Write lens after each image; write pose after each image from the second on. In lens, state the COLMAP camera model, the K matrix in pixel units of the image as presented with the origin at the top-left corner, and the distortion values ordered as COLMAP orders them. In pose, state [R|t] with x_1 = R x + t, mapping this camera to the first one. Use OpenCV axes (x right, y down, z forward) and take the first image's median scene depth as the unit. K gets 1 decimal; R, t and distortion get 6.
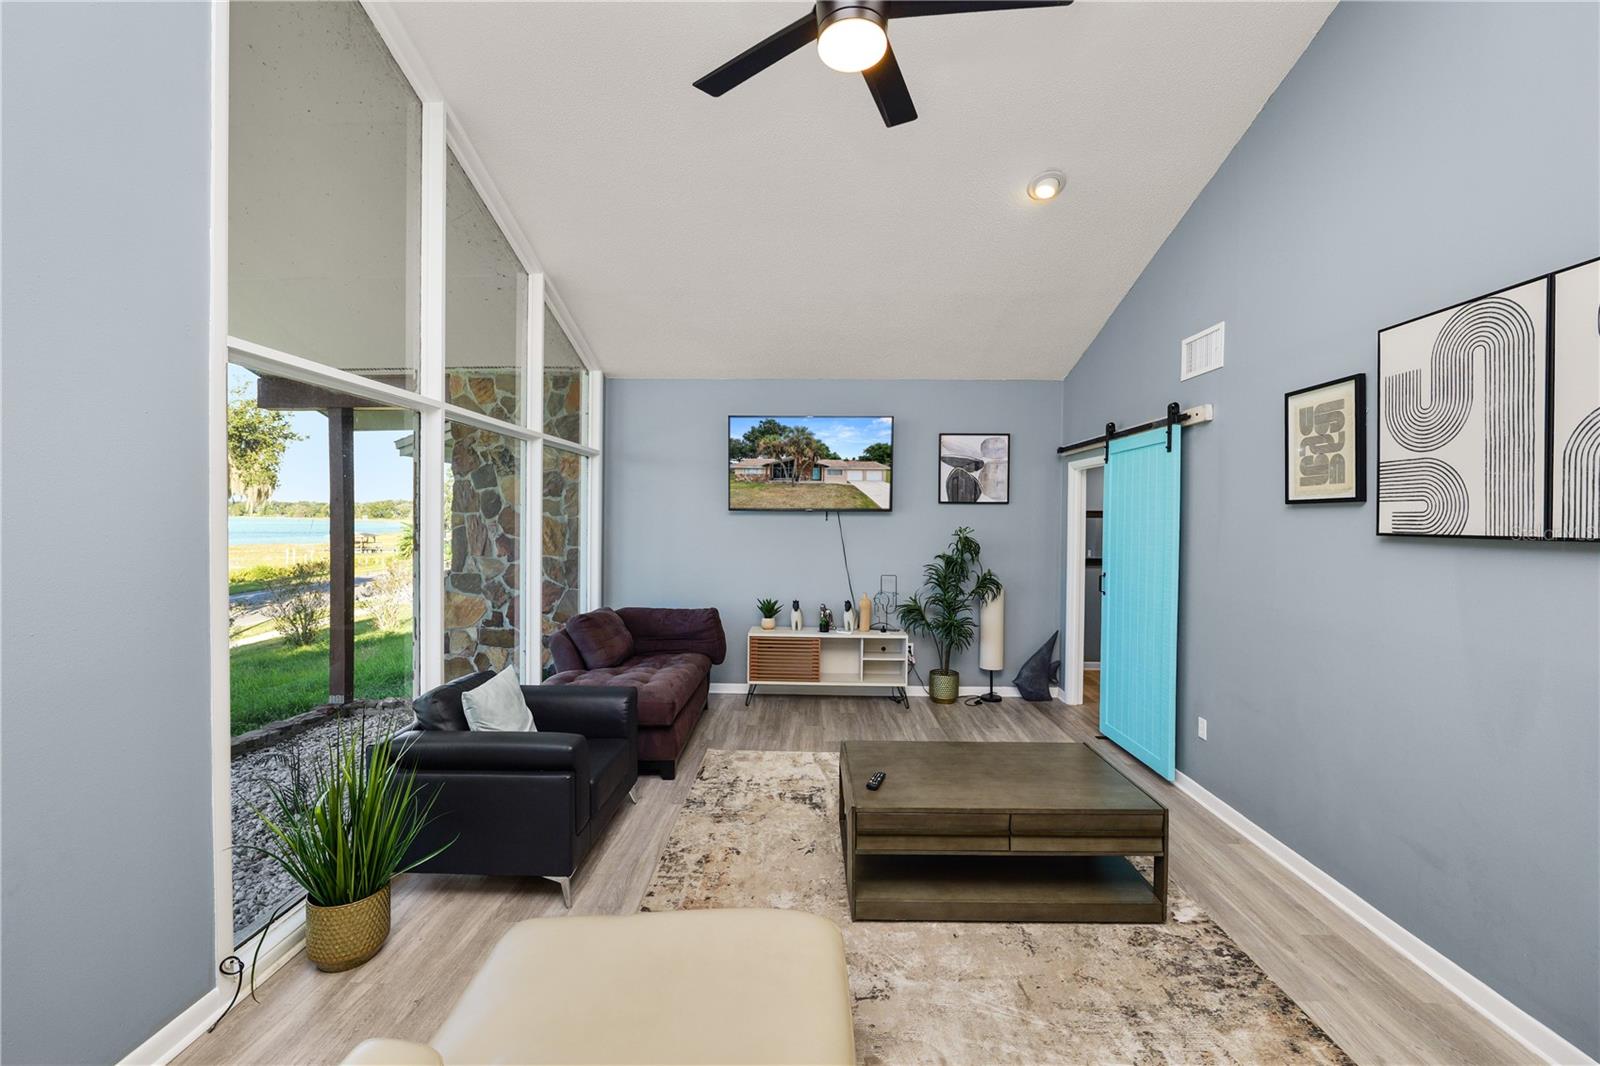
lens RADIAL K [[650.8, 0, 805.6], [0, 650.8, 526.2], [0, 0, 1]] dist [-0.012941, 0.000860]
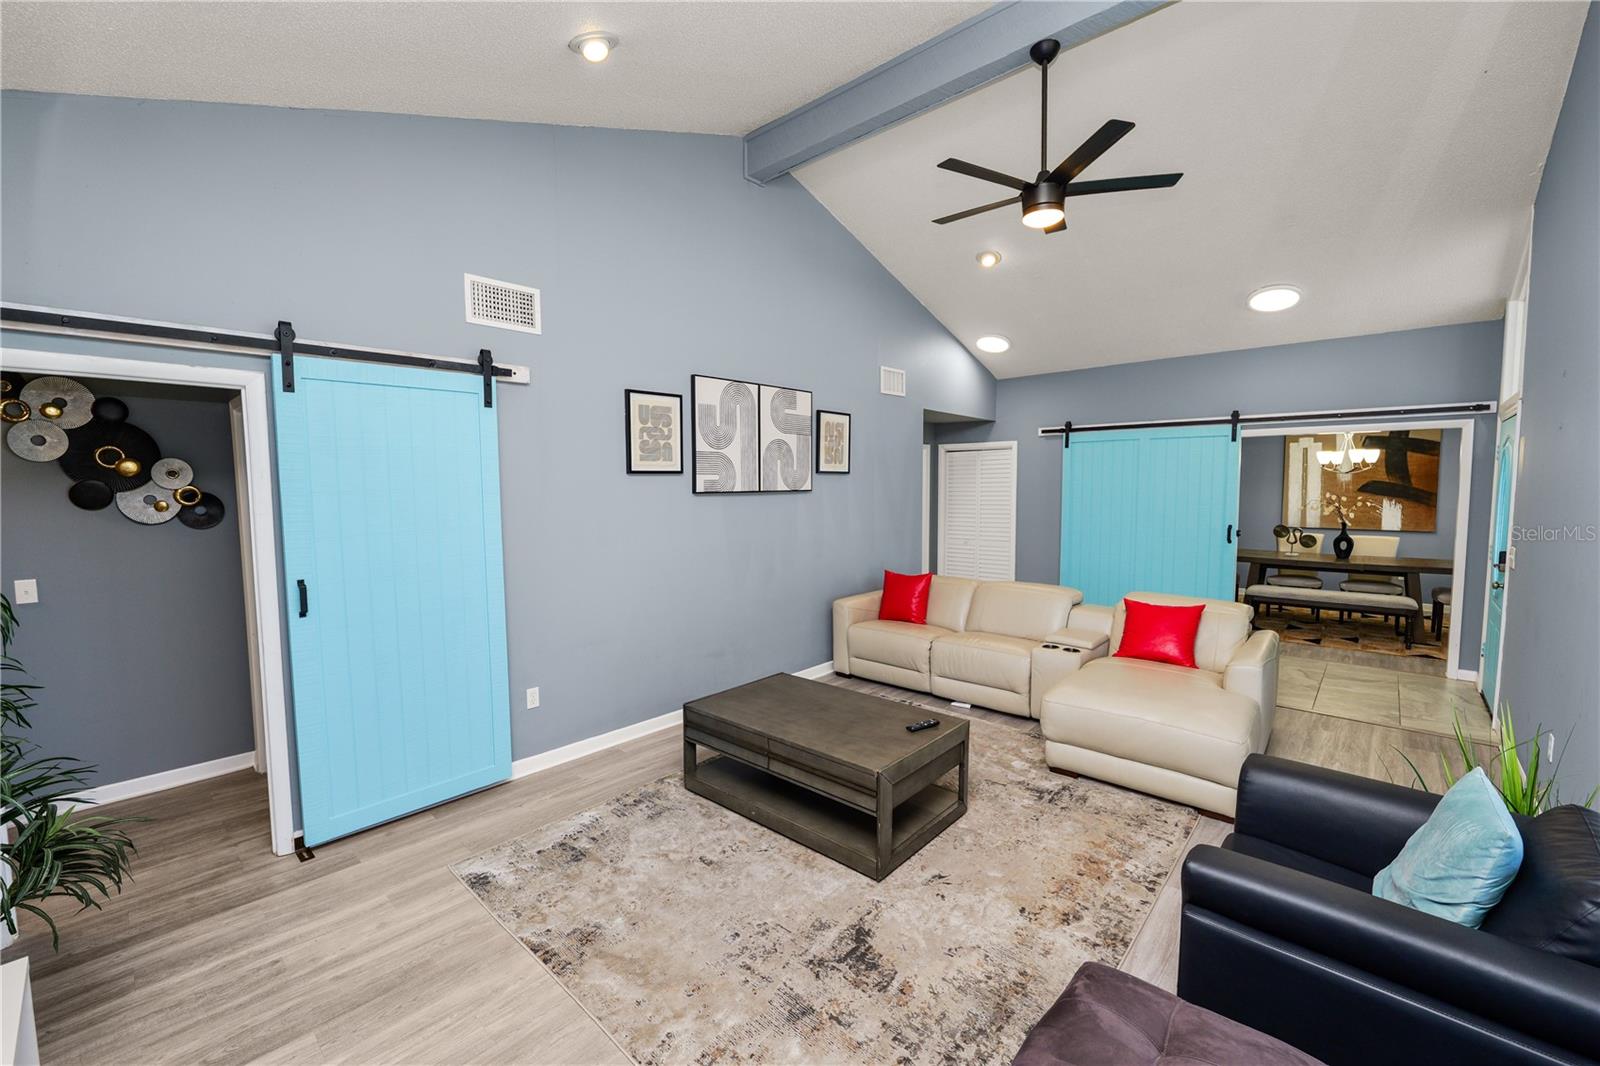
lens RADIAL K [[650.8, 0, 798.5], [0, 650.8, 531.7], [0, 0, 1]] dist [-0.012941, 0.000860]
pose [[-0.745204, -0.052144, 0.664795, -0.217363], [0.009563, 0.996000, 0.088842, -0.016195], [-0.666768, 0.072563, -0.741724, 0.938781]]
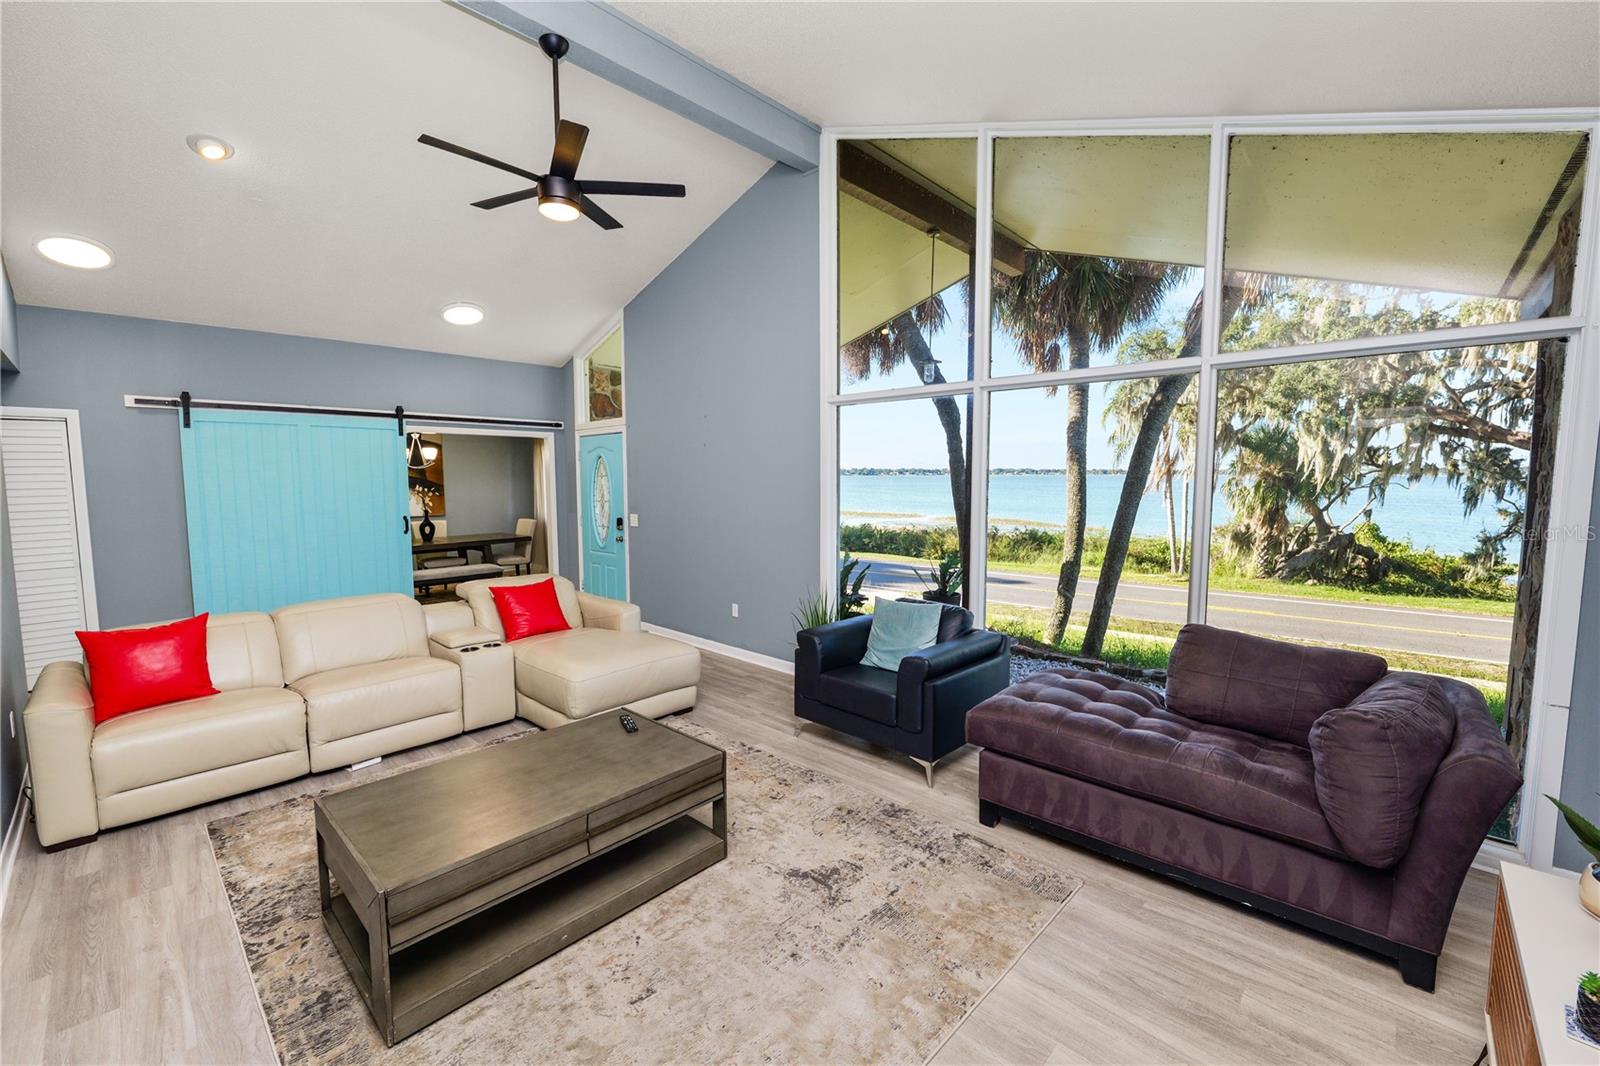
lens RADIAL K [[650.8, 0, 800.4], [0, 650.8, 535.3], [0, 0, 1]] dist [-0.012941, 0.000860]
pose [[-0.676527, 0.059416, -0.734017, 0.329394], [-0.015693, 0.995350, 0.095034, -0.009213], [0.736251, 0.075812, -0.672449, 0.920639]]
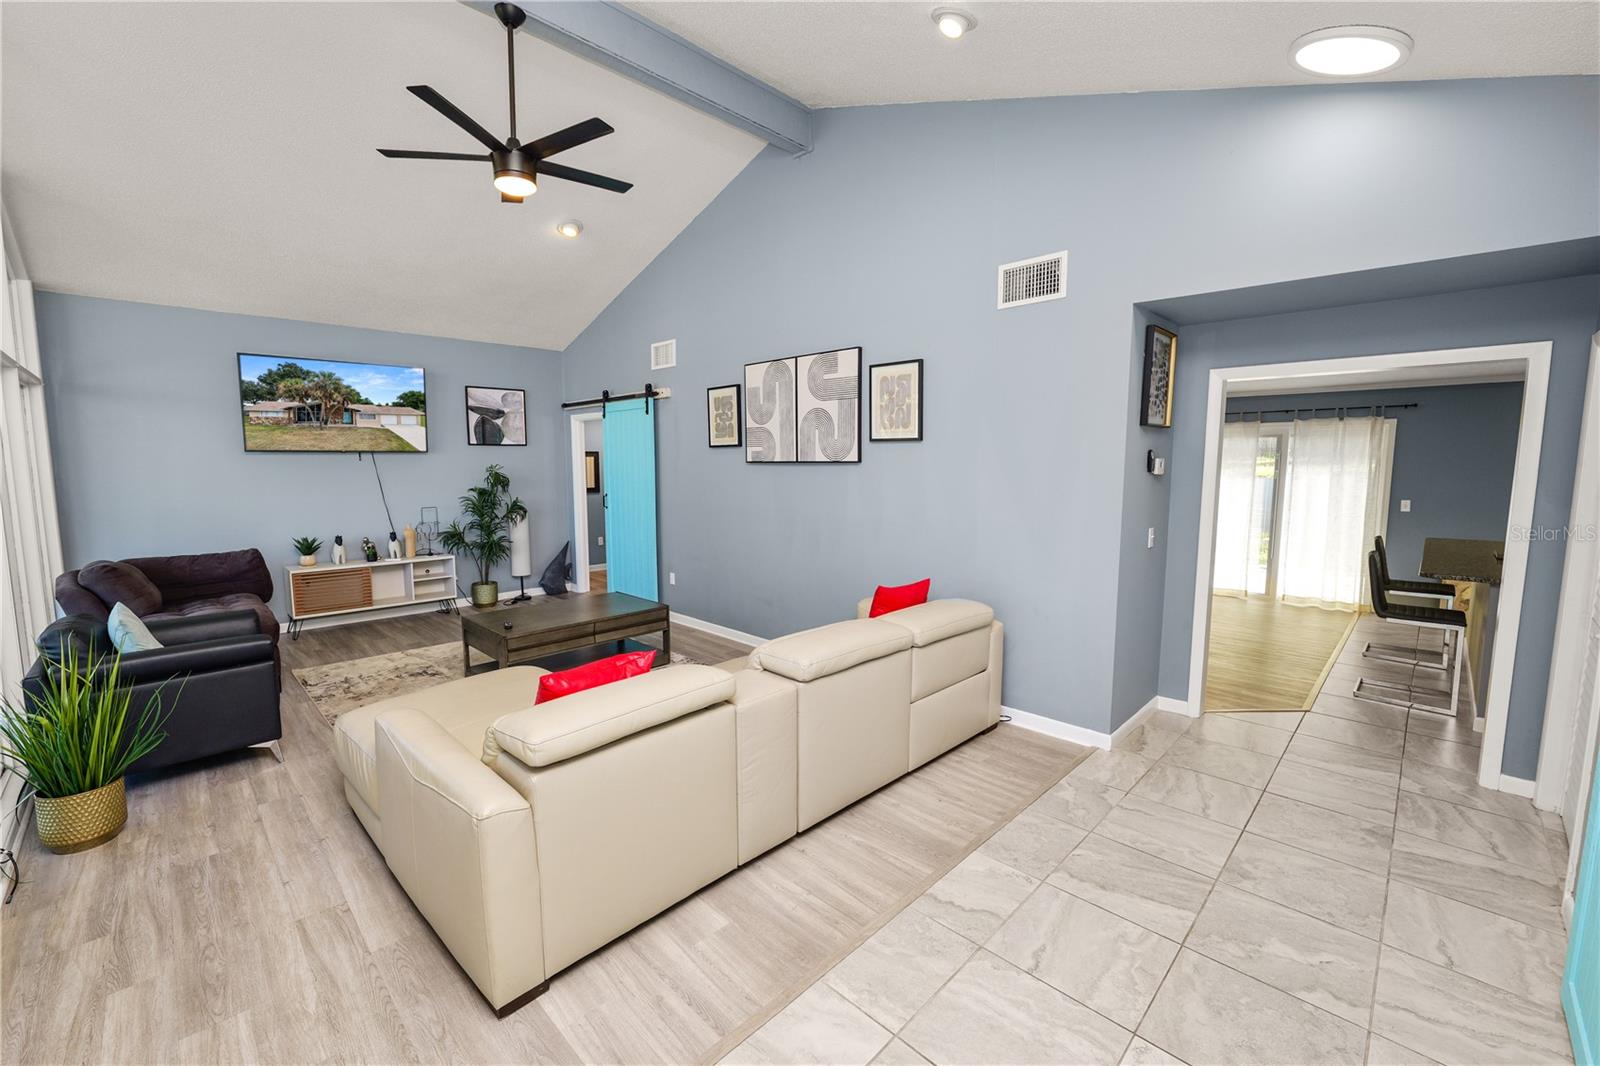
lens RADIAL K [[650.8, 0, 794.6], [0, 650.8, 525.1], [0, 0, 1]] dist [-0.012941, 0.000860]
pose [[0.700435, -0.082892, 0.708886, -0.241577], [0.018798, 0.995031, 0.097778, 0.005796], [-0.713468, -0.055162, 0.698513, -0.279073]]
